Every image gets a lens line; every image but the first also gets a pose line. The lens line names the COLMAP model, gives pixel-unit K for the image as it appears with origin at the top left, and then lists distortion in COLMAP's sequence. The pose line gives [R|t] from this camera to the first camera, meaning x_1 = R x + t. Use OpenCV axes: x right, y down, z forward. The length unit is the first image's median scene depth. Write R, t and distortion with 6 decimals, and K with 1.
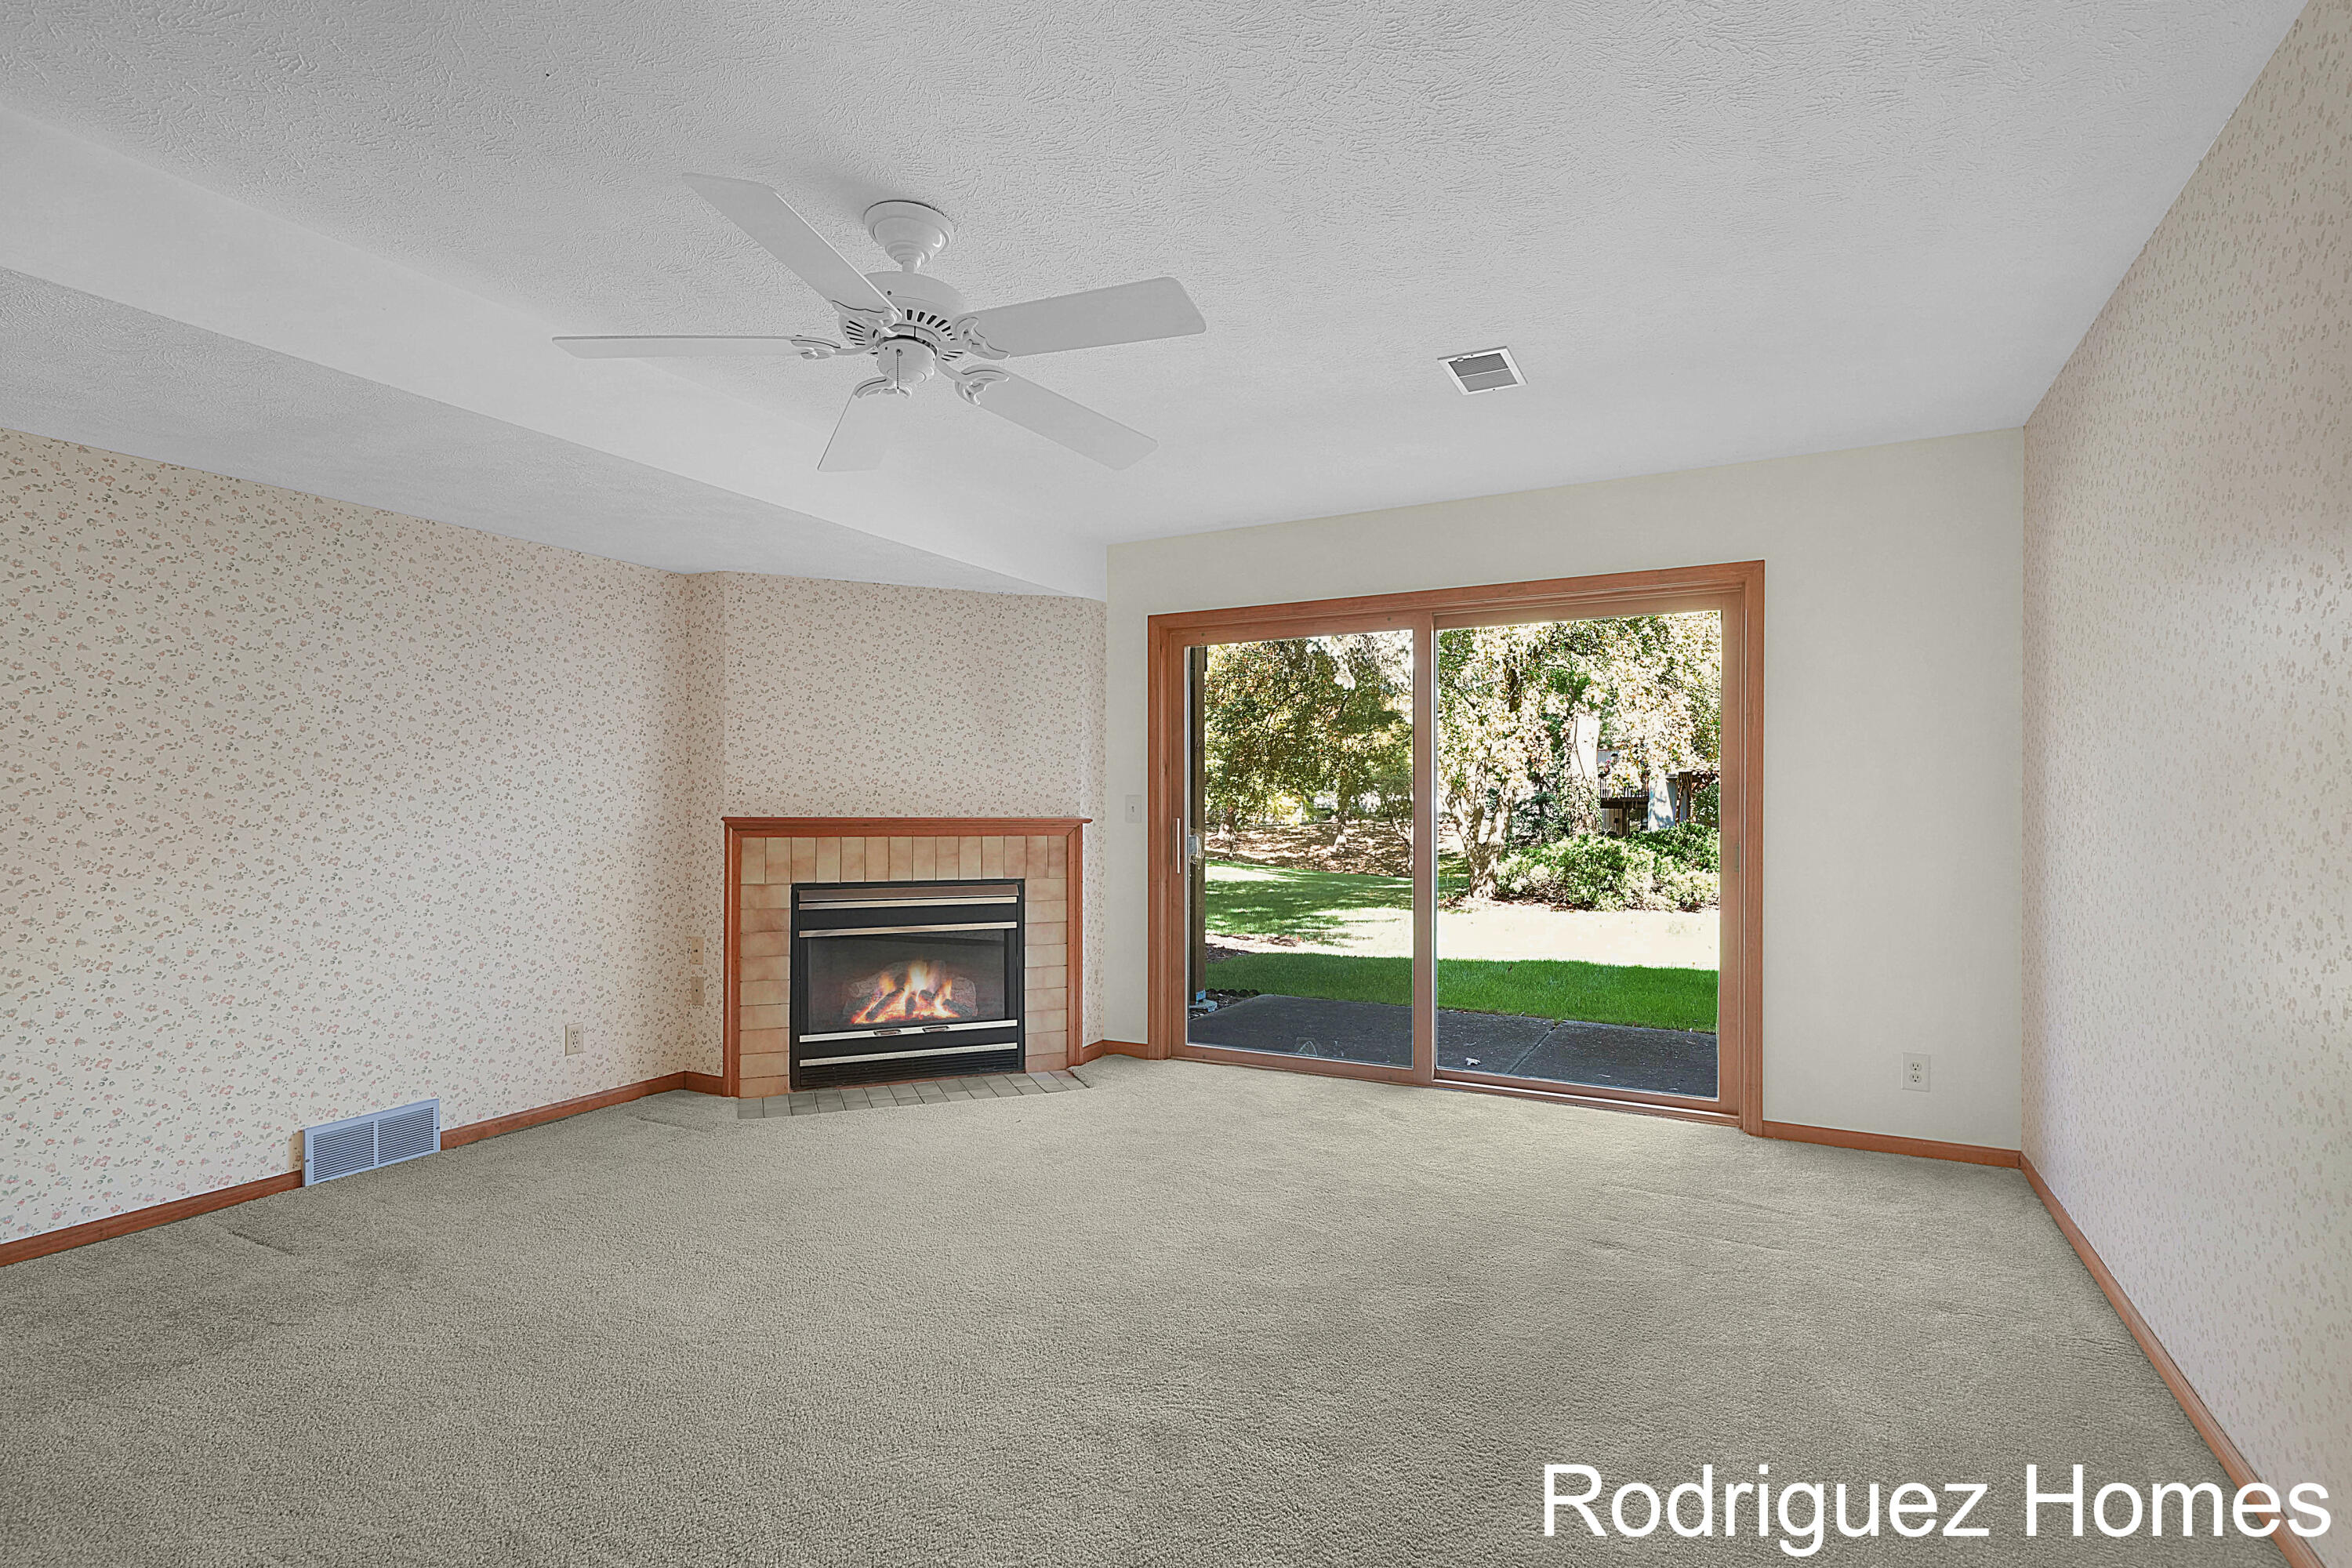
lens RADIAL K [[1128.7, 0, 1179.5], [0, 1128.7, 790.2], [0, 0, 1]] dist [0.002927, 0.000159]
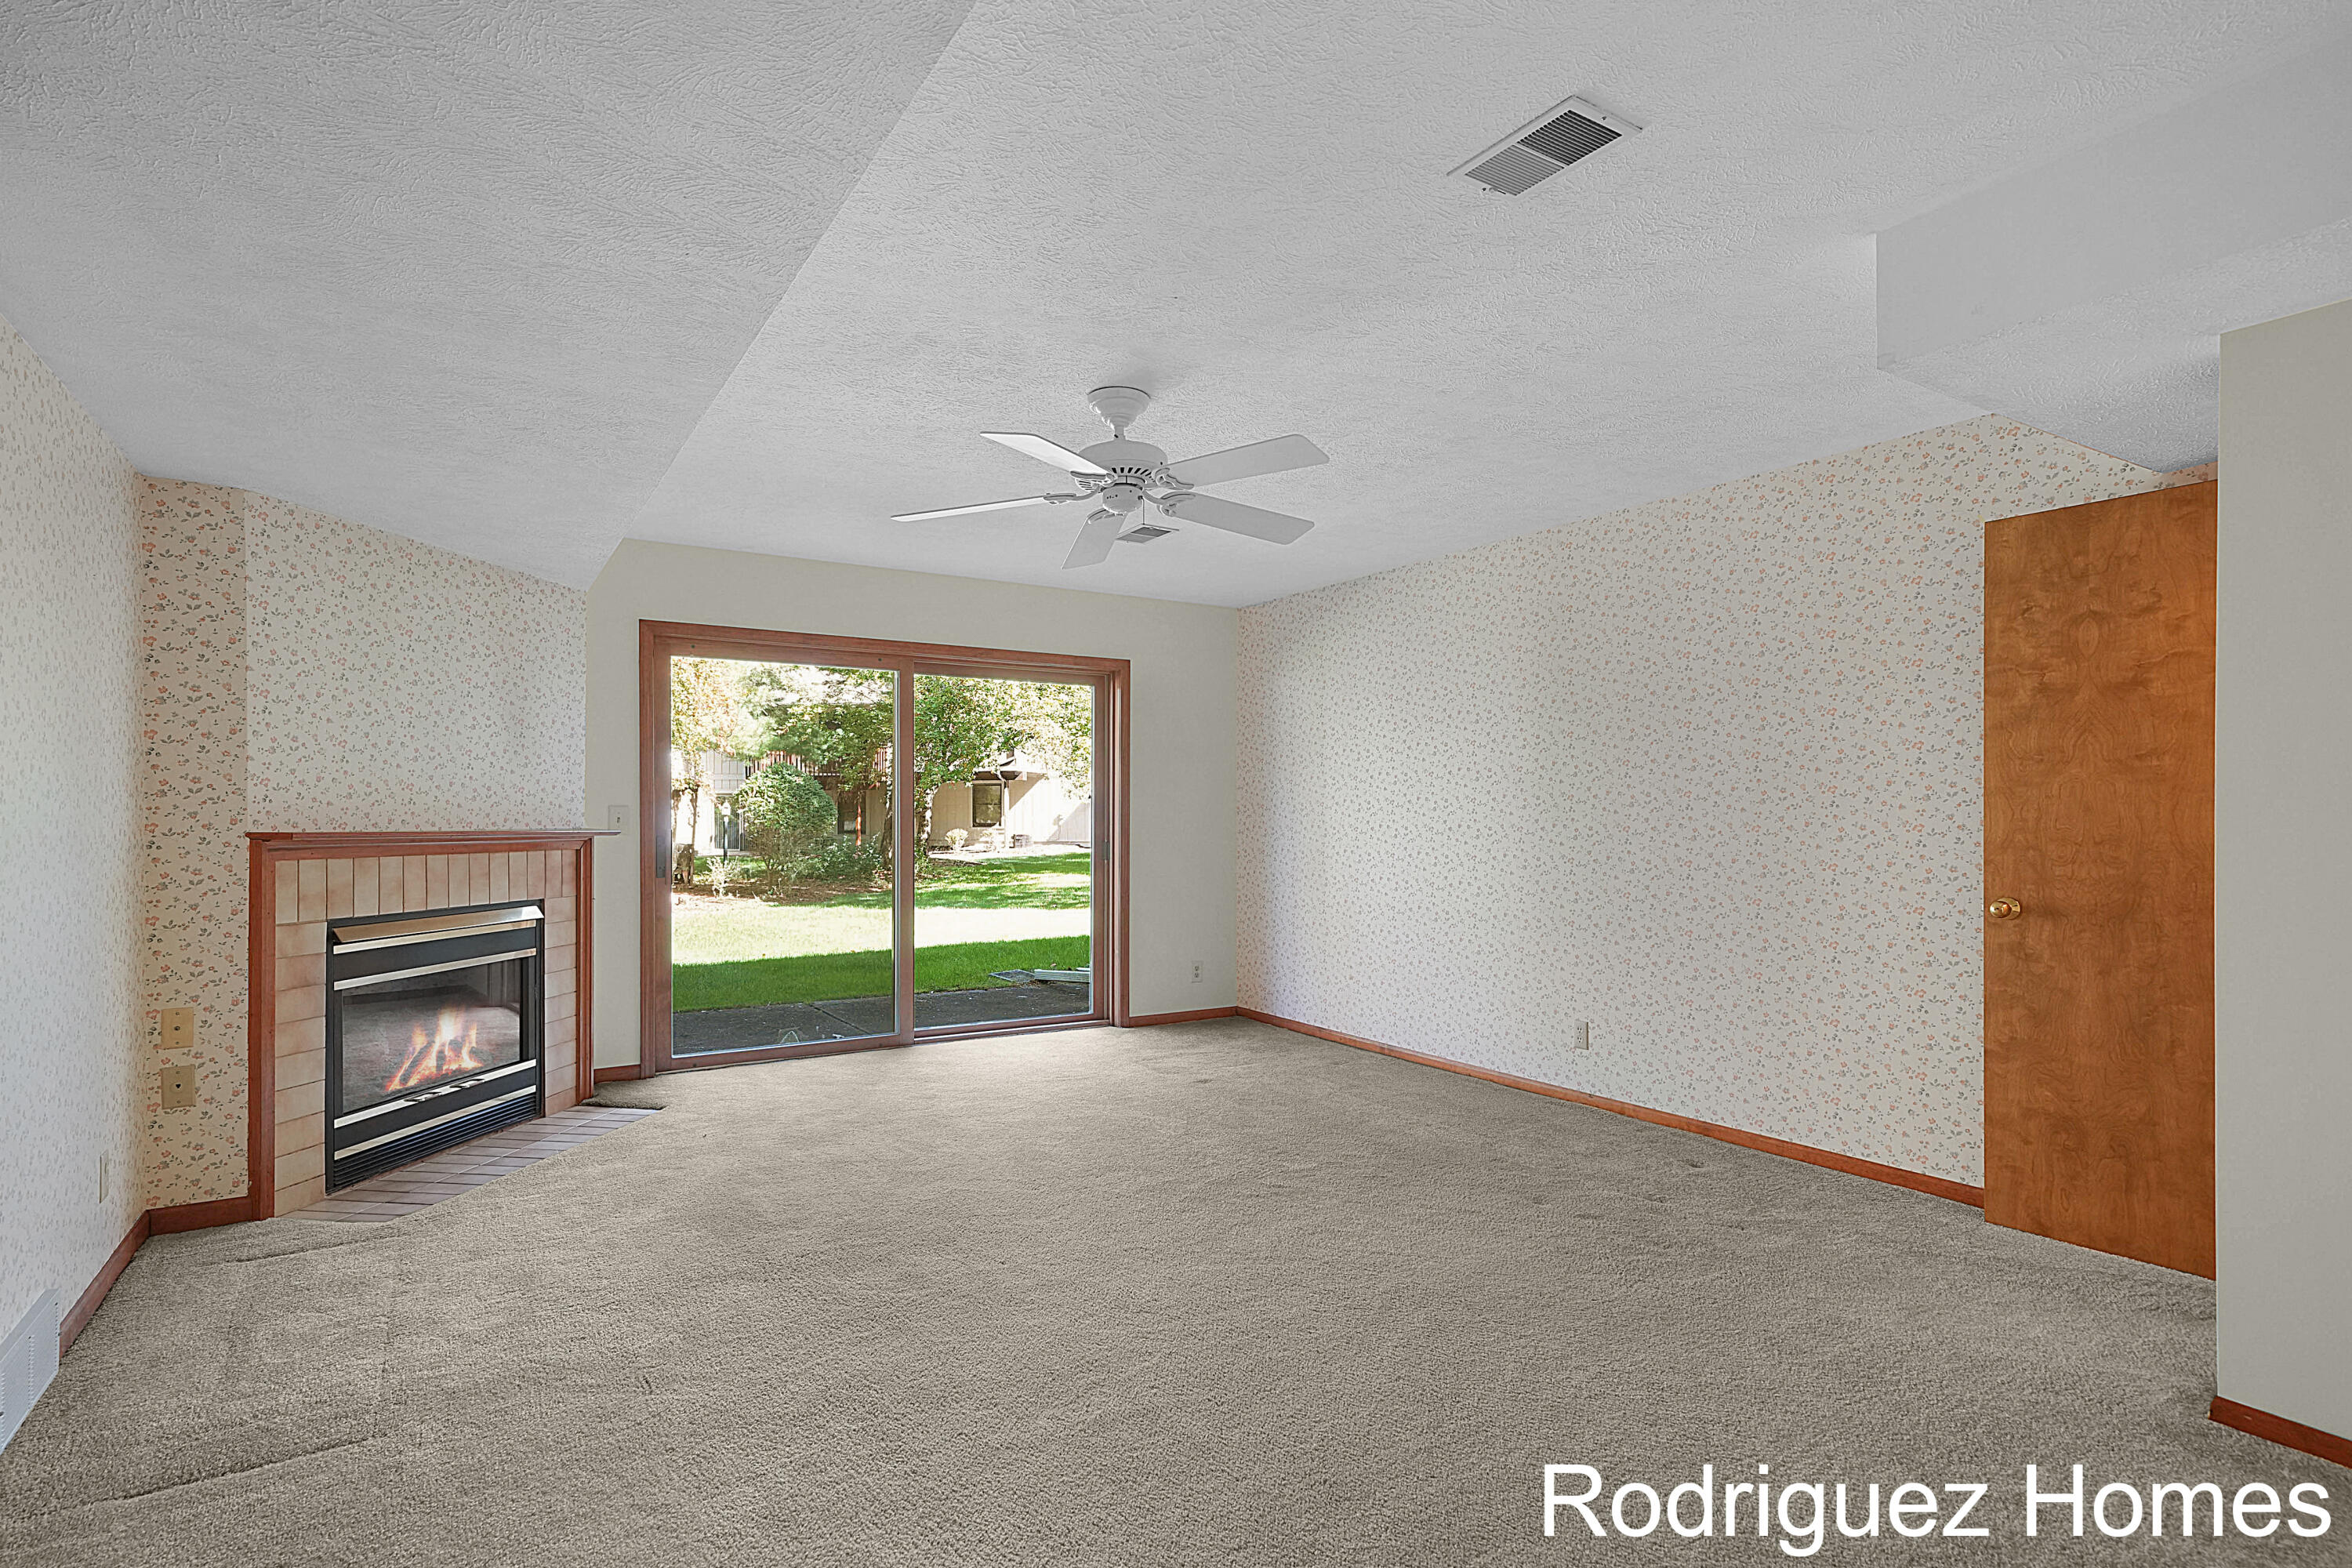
lens RADIAL K [[1152.6, 0, 1175.6], [0, 1152.6, 800.3], [0, 0, 1]] dist [-0.001730, -0.000137]
pose [[0.507129, 0.009788, 0.861814, -0.699486], [-0.007313, 0.999948, -0.007054, 0.003792], [-0.861839, -0.002726, 0.507175, 0.116711]]
